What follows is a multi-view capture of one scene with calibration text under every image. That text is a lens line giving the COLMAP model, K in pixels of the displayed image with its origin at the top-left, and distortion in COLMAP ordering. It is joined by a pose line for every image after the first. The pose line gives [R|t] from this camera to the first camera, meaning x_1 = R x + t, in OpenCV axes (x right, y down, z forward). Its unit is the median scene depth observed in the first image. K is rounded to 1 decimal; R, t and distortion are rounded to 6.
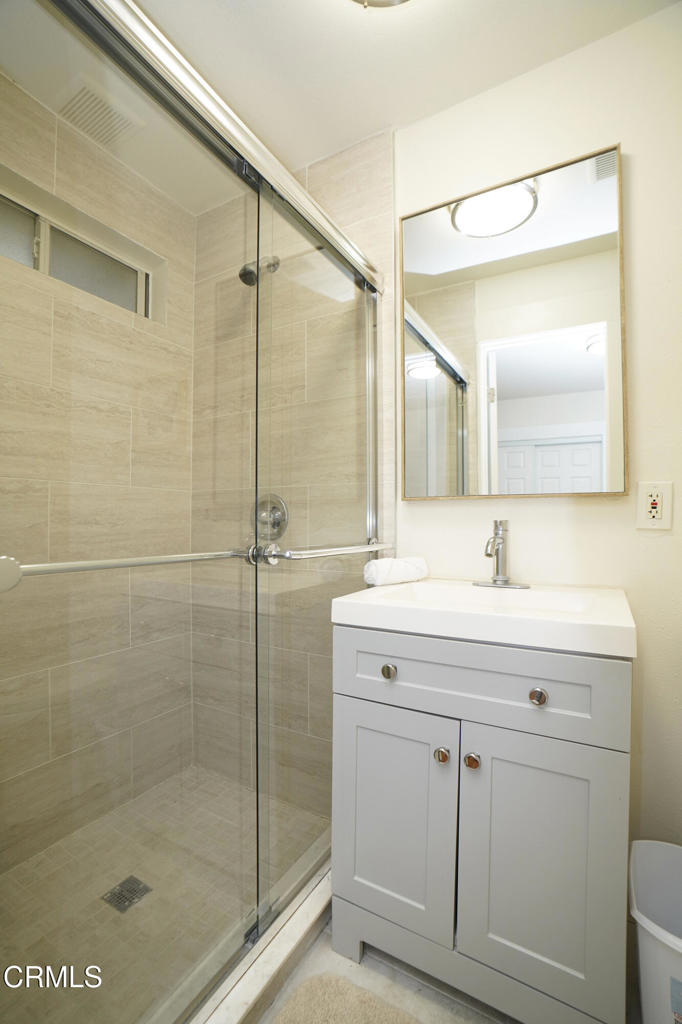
lens RADIAL K [[462.4, 0, 328.7], [0, 462.4, 512.4], [0, 0, 1]] dist [-0.067913, 0.022664]
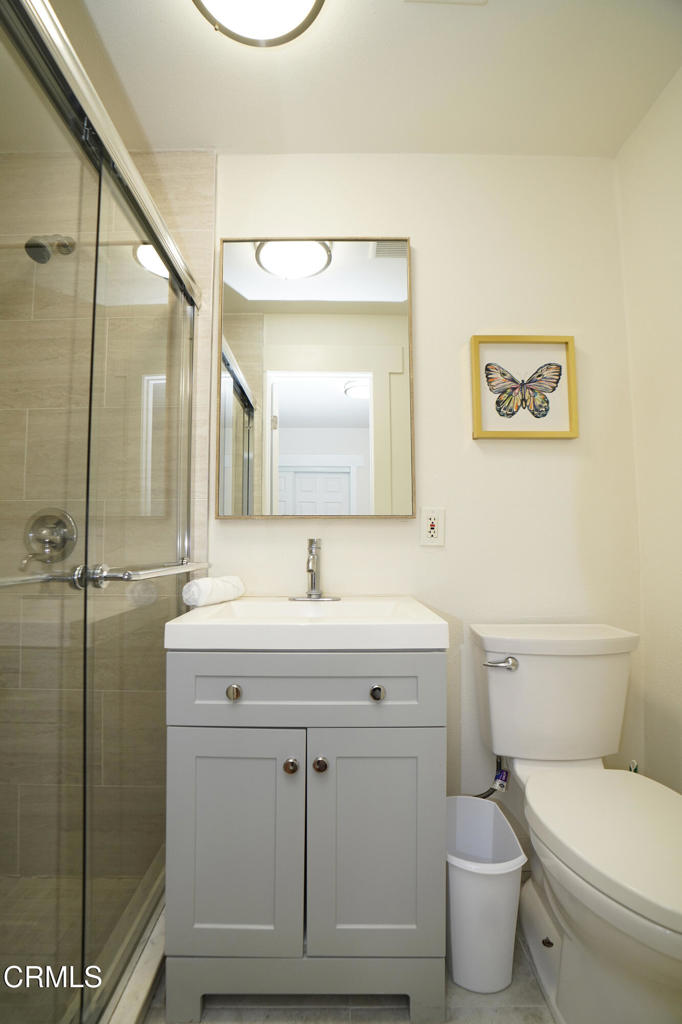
lens RADIAL K [[462.4, 0, 328.7], [0, 462.4, 512.4], [0, 0, 1]] dist [-0.067913, 0.022664]
pose [[0.864194, 0.029496, 0.502294, -0.144044], [-0.006848, 0.998877, -0.046874, 0.005622], [-0.503112, 0.037068, 0.863426, 0.031774]]
